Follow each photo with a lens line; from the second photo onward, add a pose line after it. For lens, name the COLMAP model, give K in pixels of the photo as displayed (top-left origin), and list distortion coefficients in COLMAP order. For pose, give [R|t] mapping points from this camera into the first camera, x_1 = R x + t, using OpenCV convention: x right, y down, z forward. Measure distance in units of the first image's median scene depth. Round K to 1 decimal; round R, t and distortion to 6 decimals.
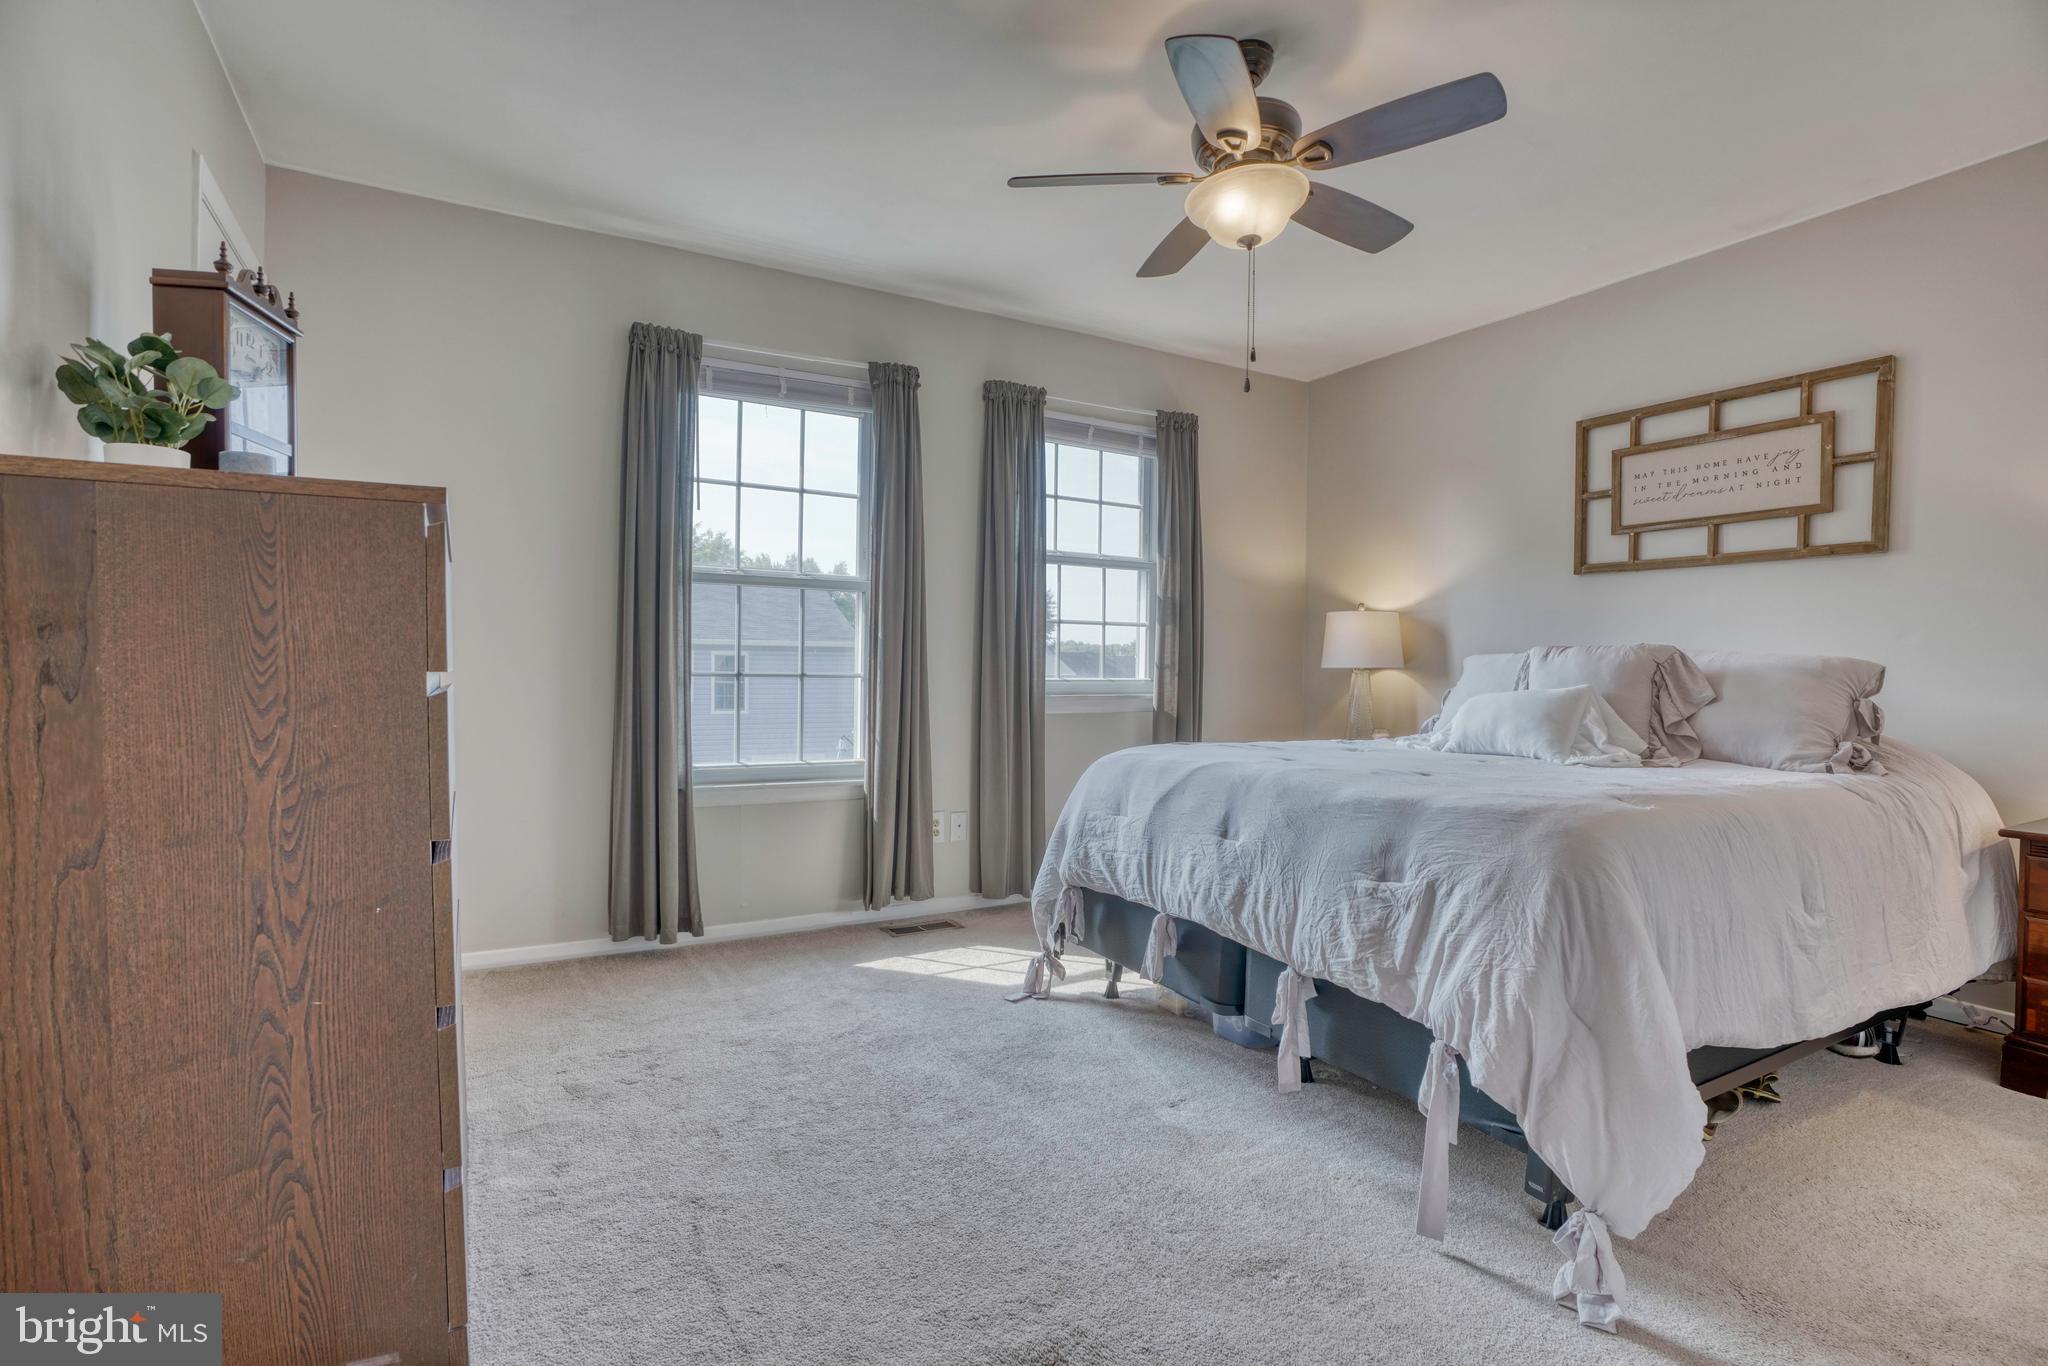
lens RADIAL K [[944.5, 0, 1011.3], [0, 944.5, 687.1], [0, 0, 1]] dist [-0.065867, 0.023716]
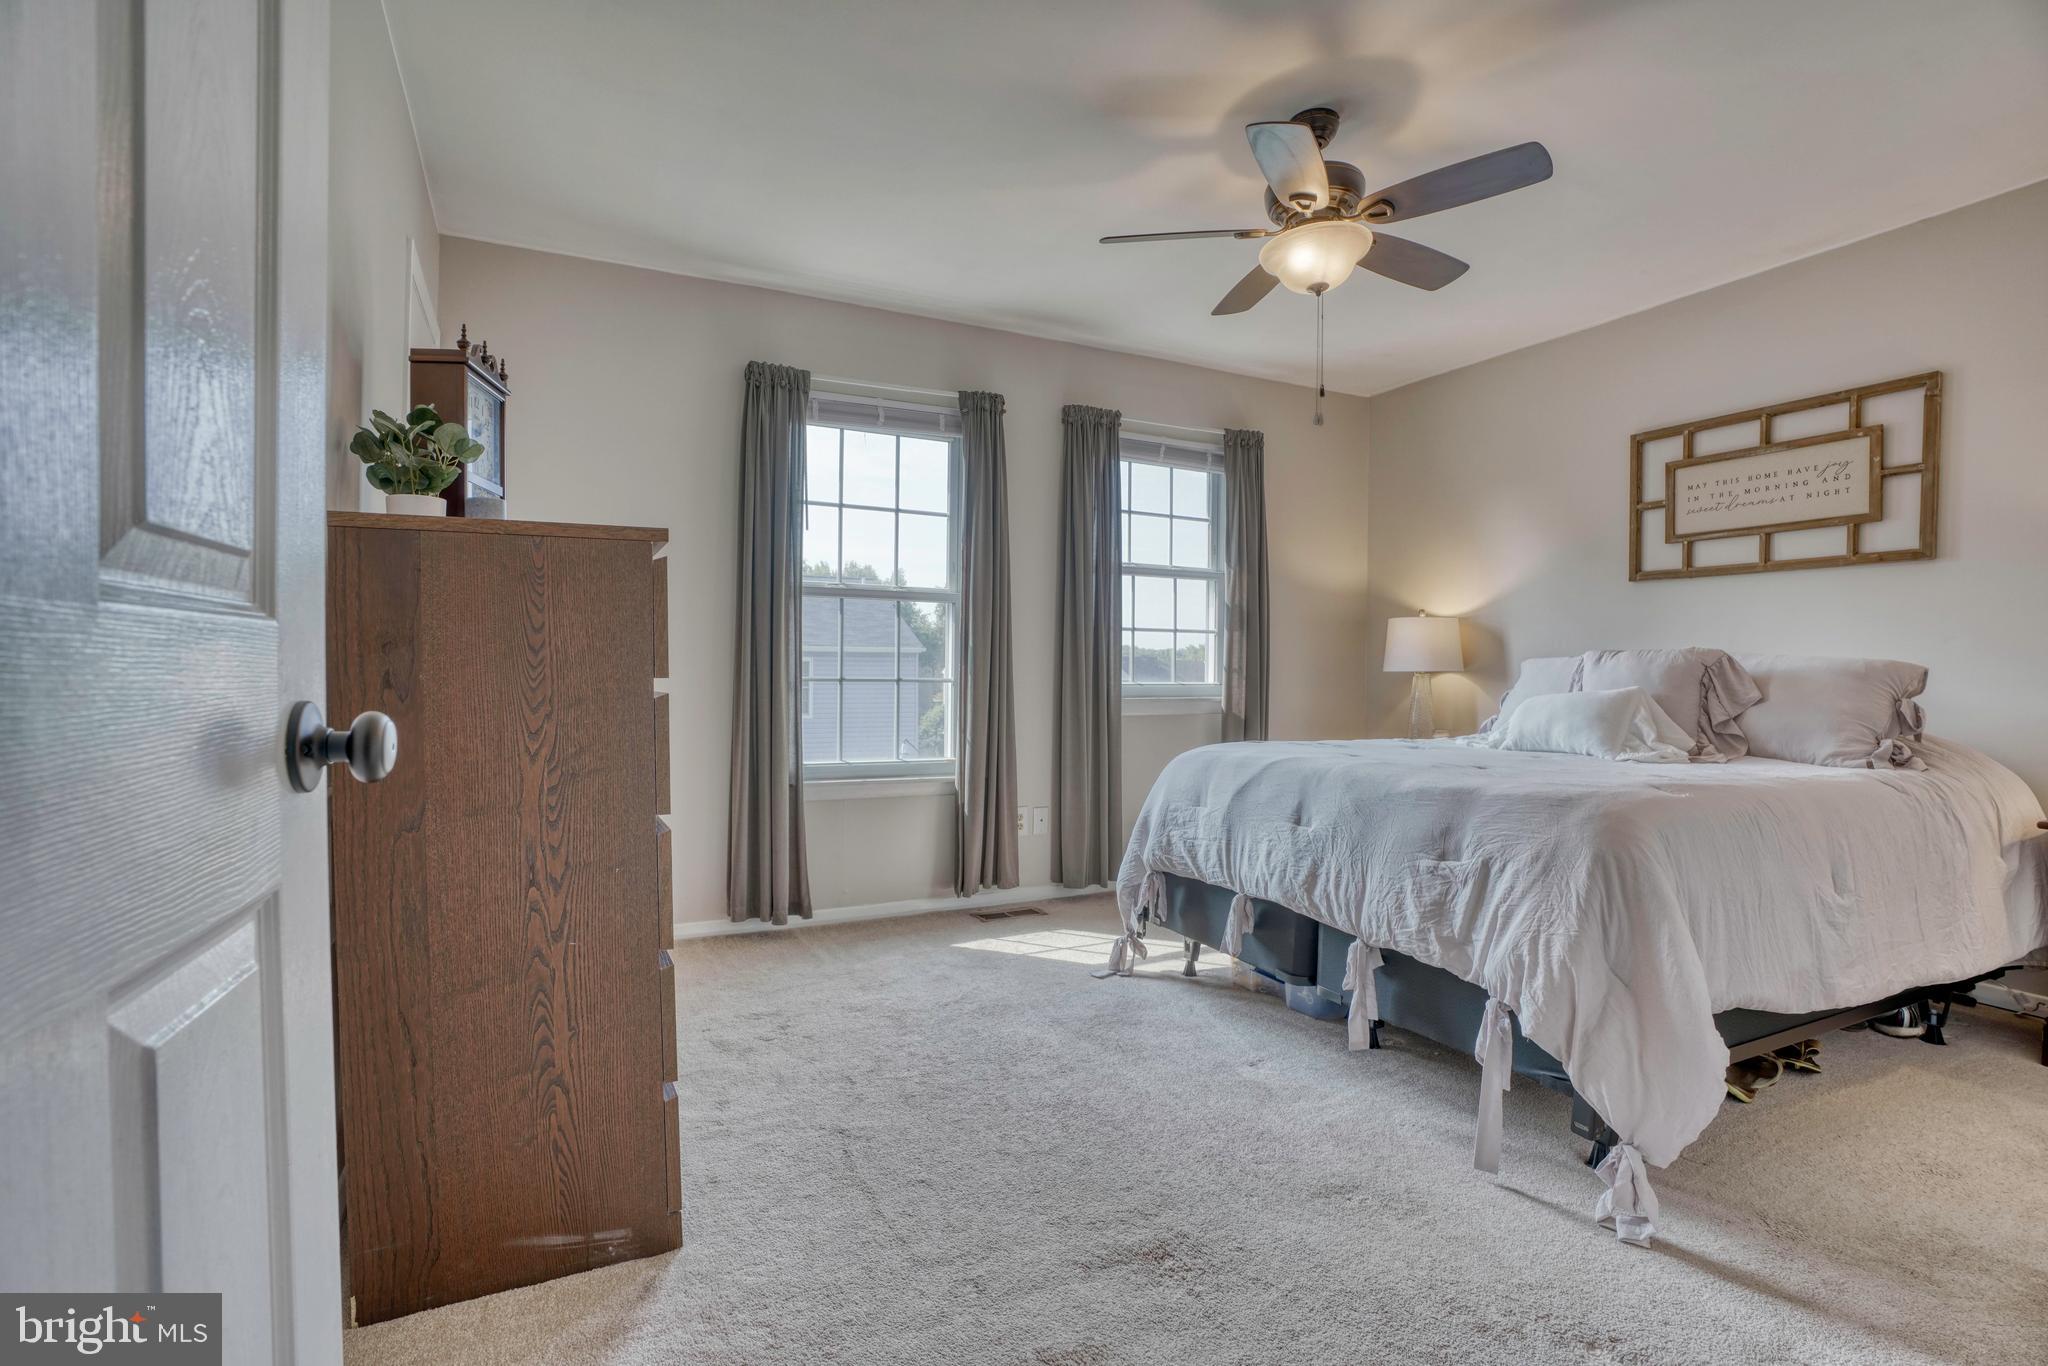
lens RADIAL K [[944.5, 0, 1010.5], [0, 944.5, 687.8], [0, 0, 1]] dist [-0.065867, 0.023716]
pose [[0.998316, -0.002806, -0.057943, -0.048546], [0.002565, 0.999988, -0.004223, 0.001862], [0.057954, 0.004068, 0.998311, -0.129580]]
